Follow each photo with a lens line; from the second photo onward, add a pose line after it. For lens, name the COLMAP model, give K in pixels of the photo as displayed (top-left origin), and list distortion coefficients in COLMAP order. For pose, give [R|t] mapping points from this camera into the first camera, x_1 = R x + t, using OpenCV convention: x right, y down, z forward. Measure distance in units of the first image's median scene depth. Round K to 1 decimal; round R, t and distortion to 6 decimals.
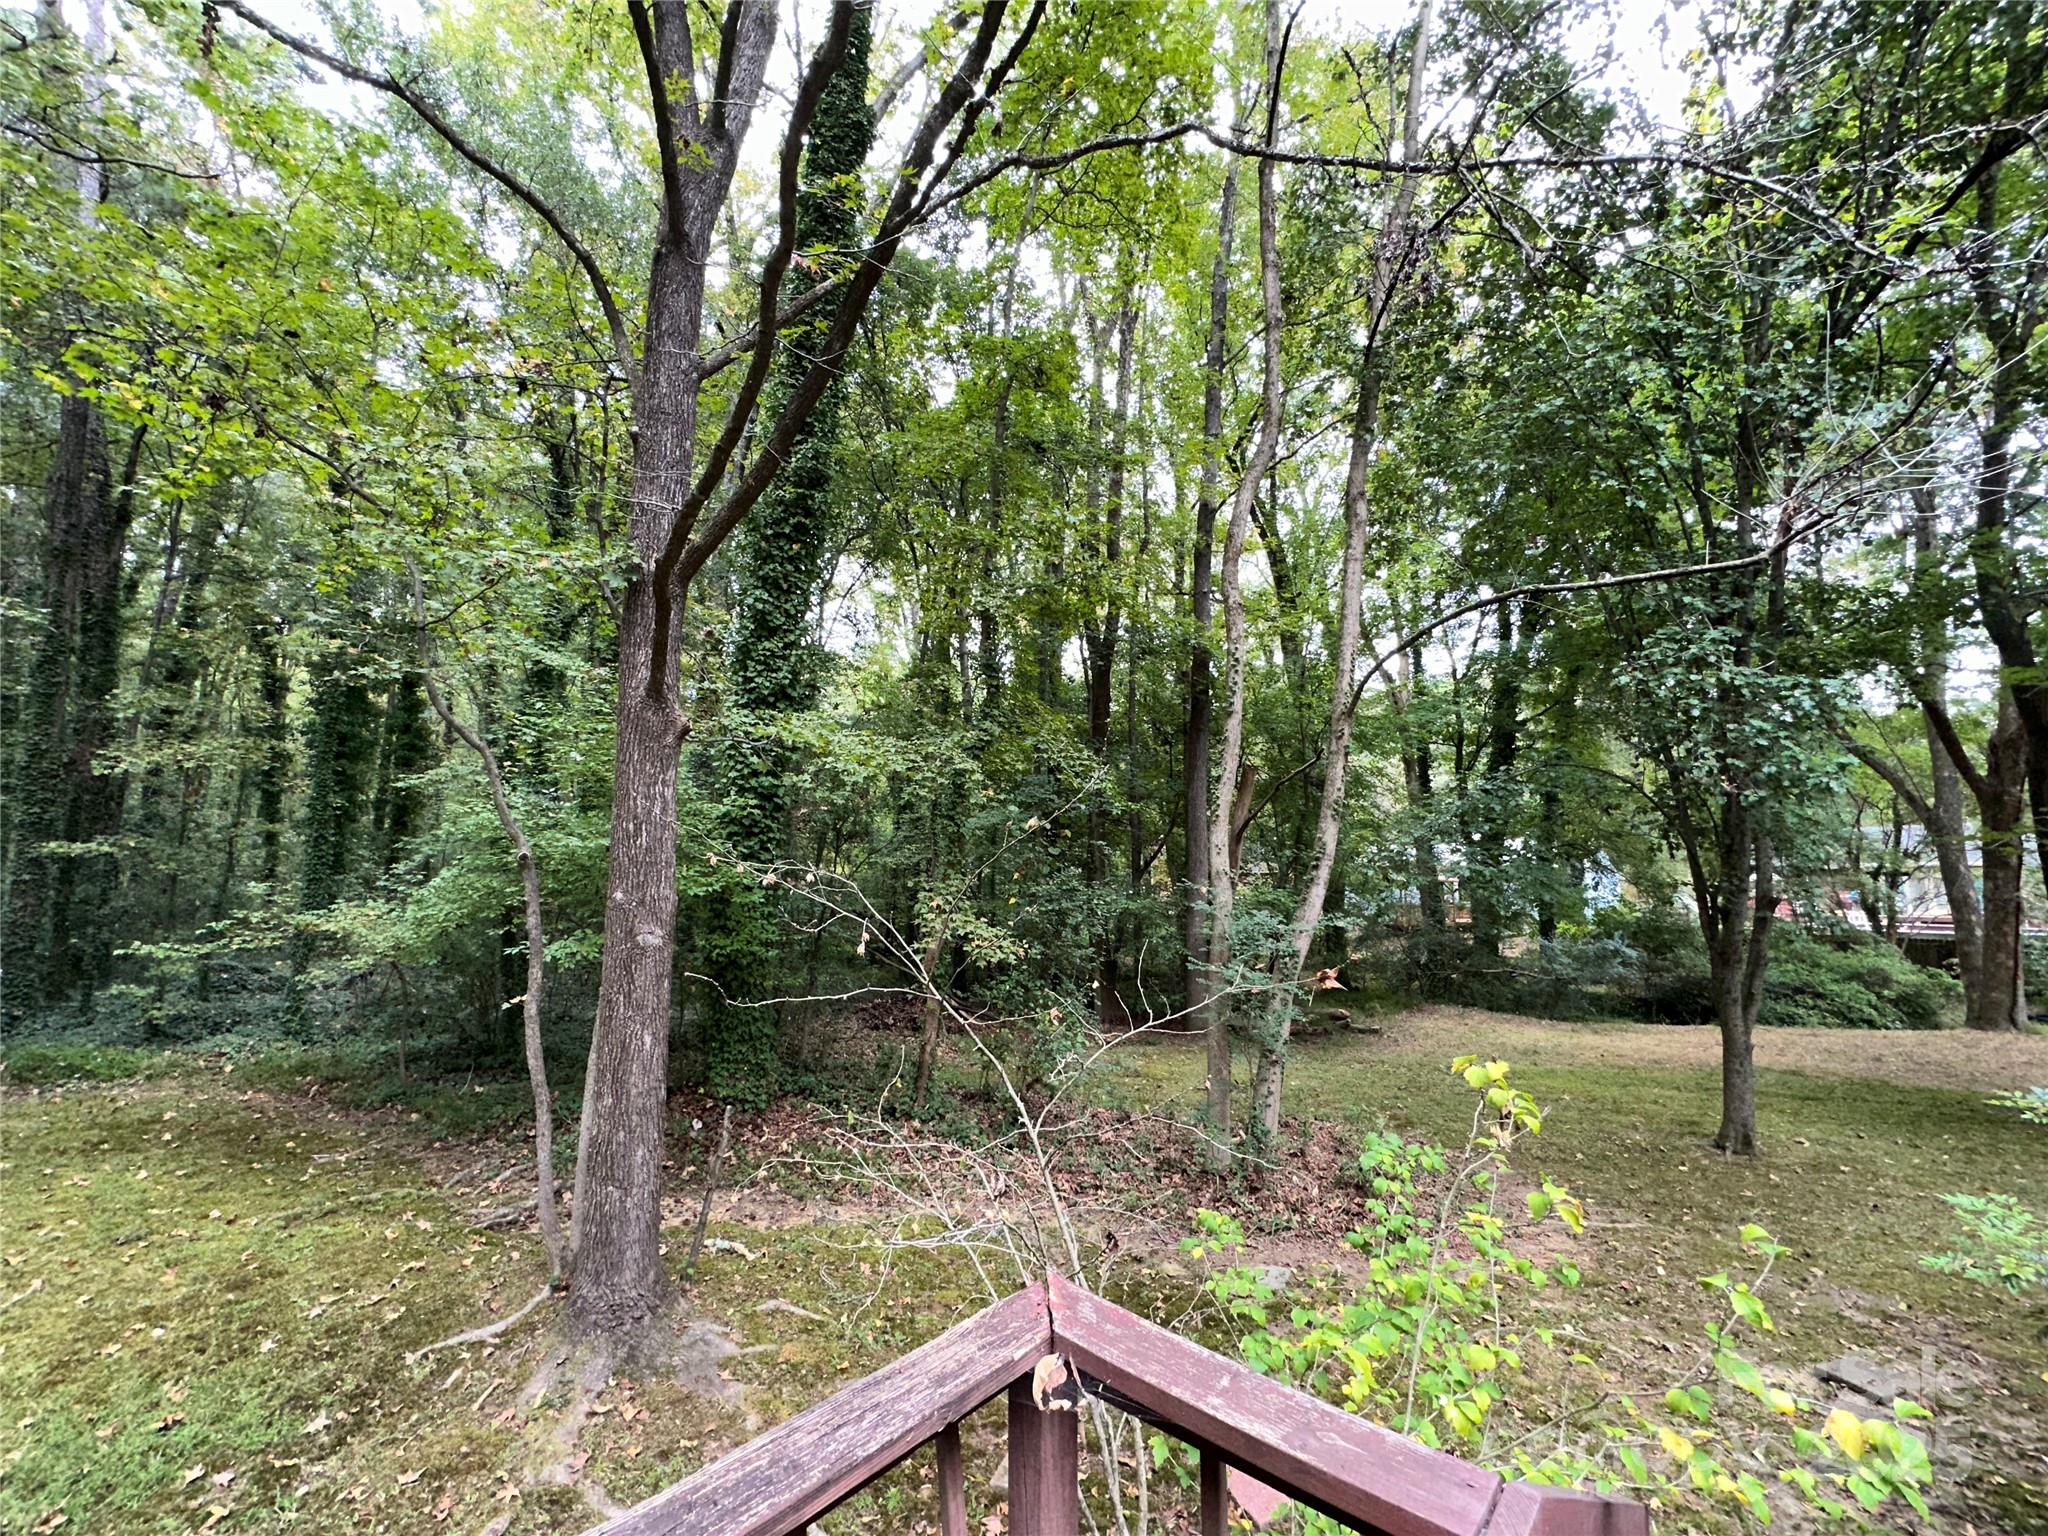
lens RADIAL K [[820.0, 0, 1024.0], [0, 820.0, 768.0], [0, 0, 1]] dist [-0.000404, 0.000180]
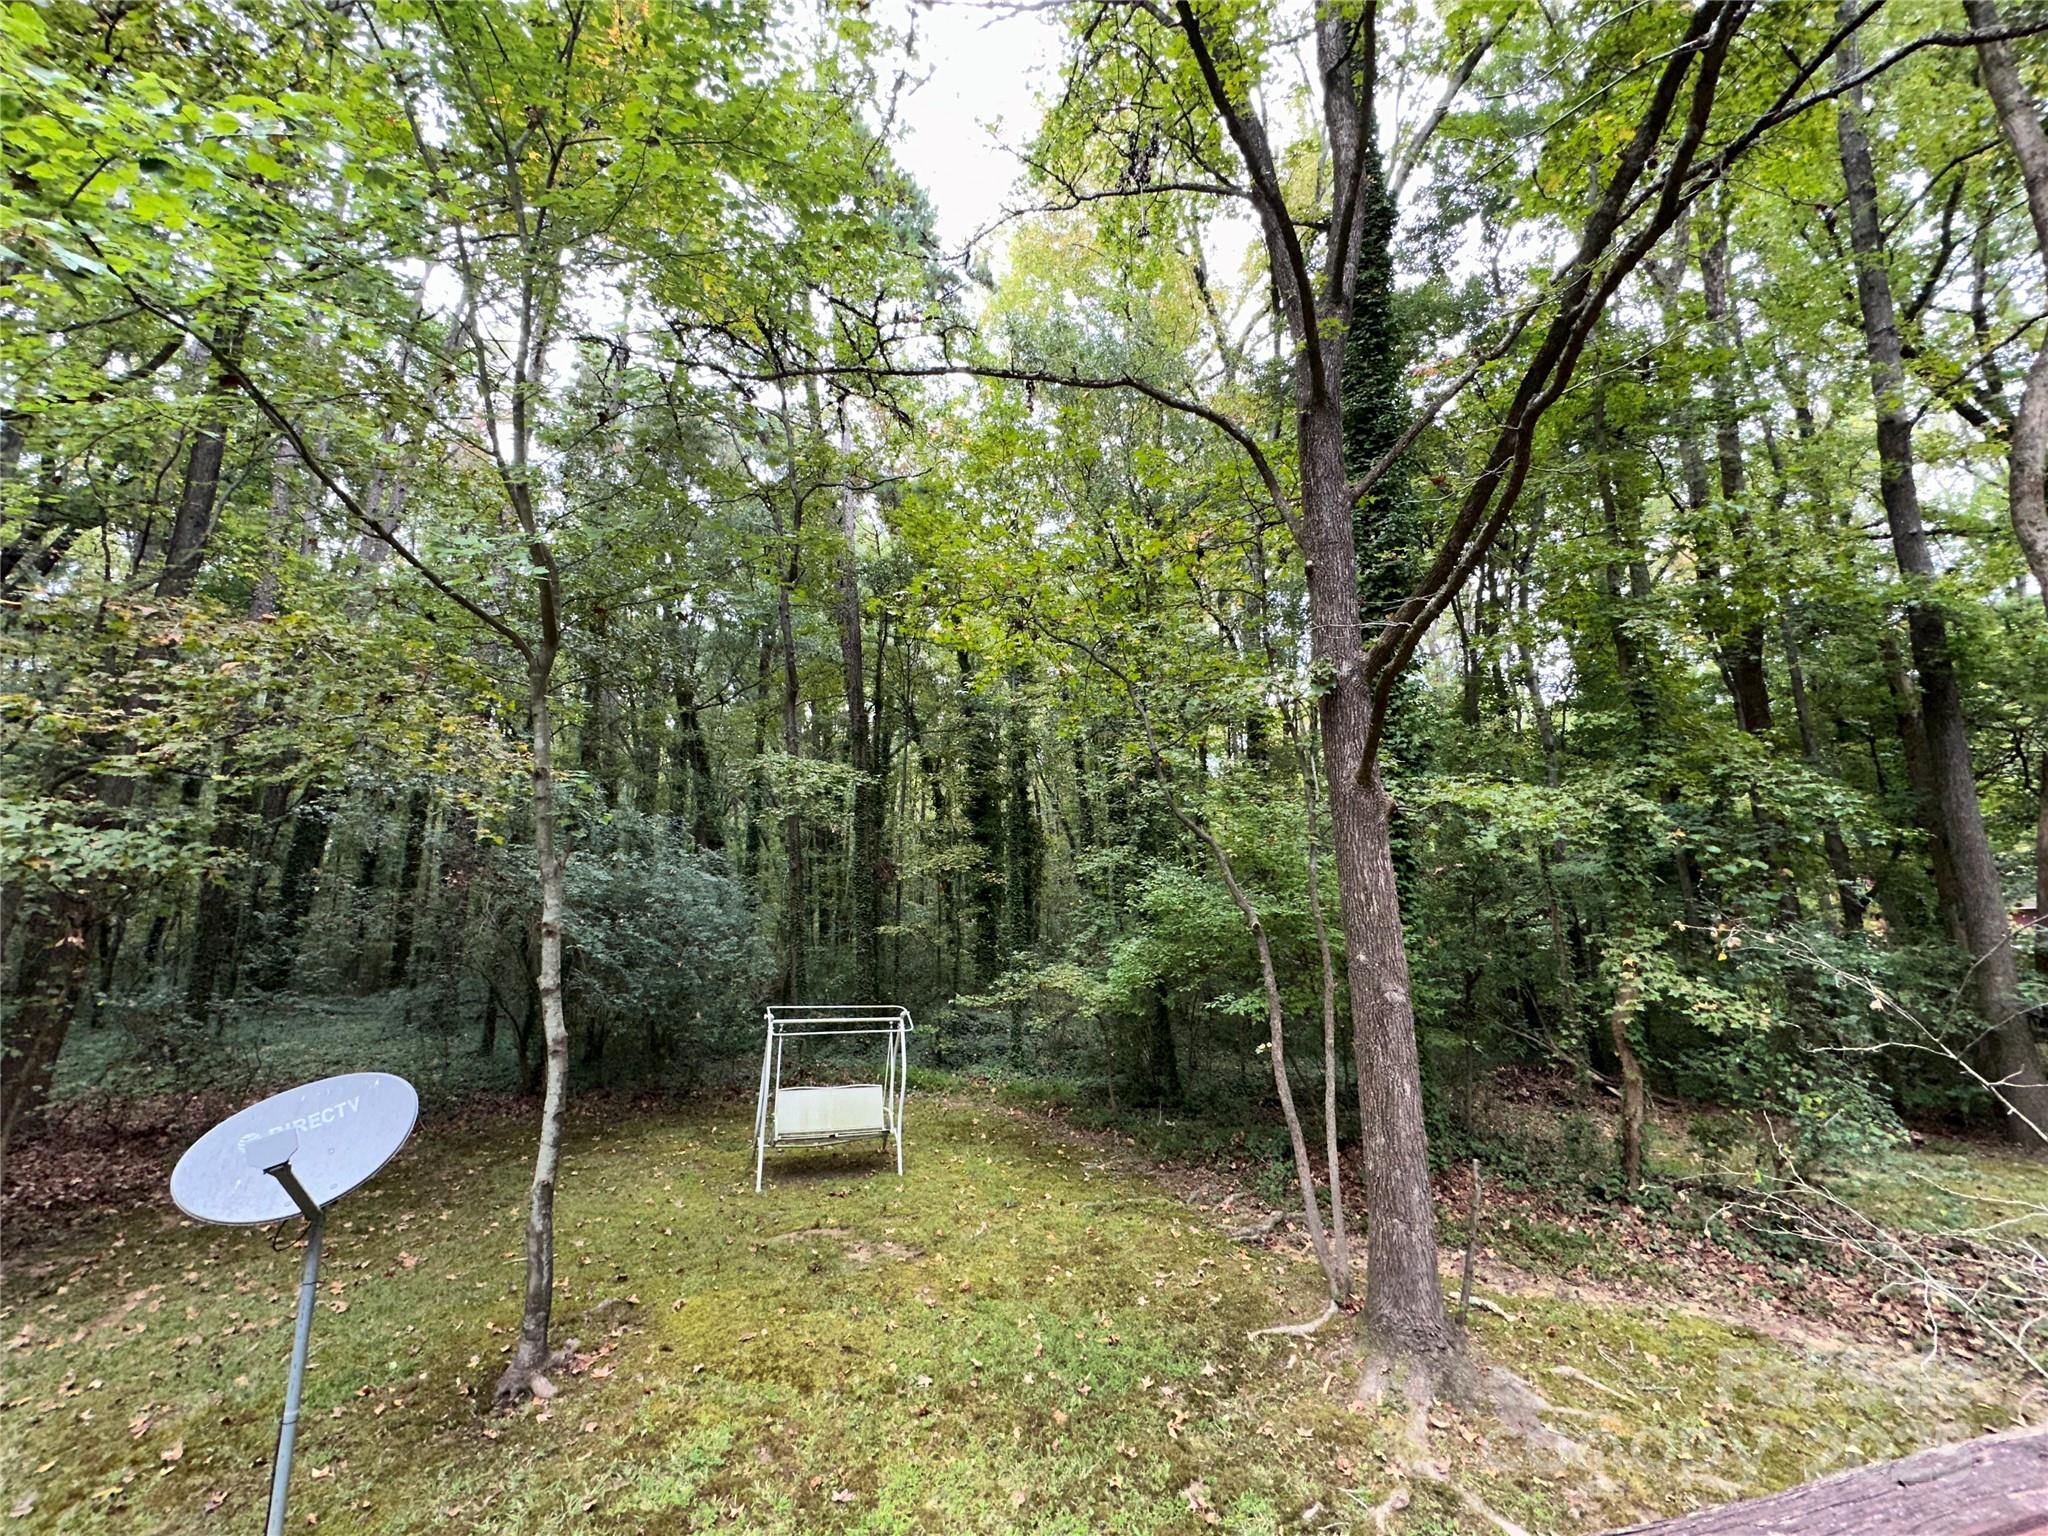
lens RADIAL K [[820.0, 0, 1024.0], [0, 820.0, 768.0], [0, 0, 1]] dist [-0.000404, 0.000180]
pose [[0.819501, -0.142453, -0.555090, -0.127333], [0.103519, 0.989476, -0.101101, -0.025862], [0.563650, 0.025390, 0.825623, -0.143711]]
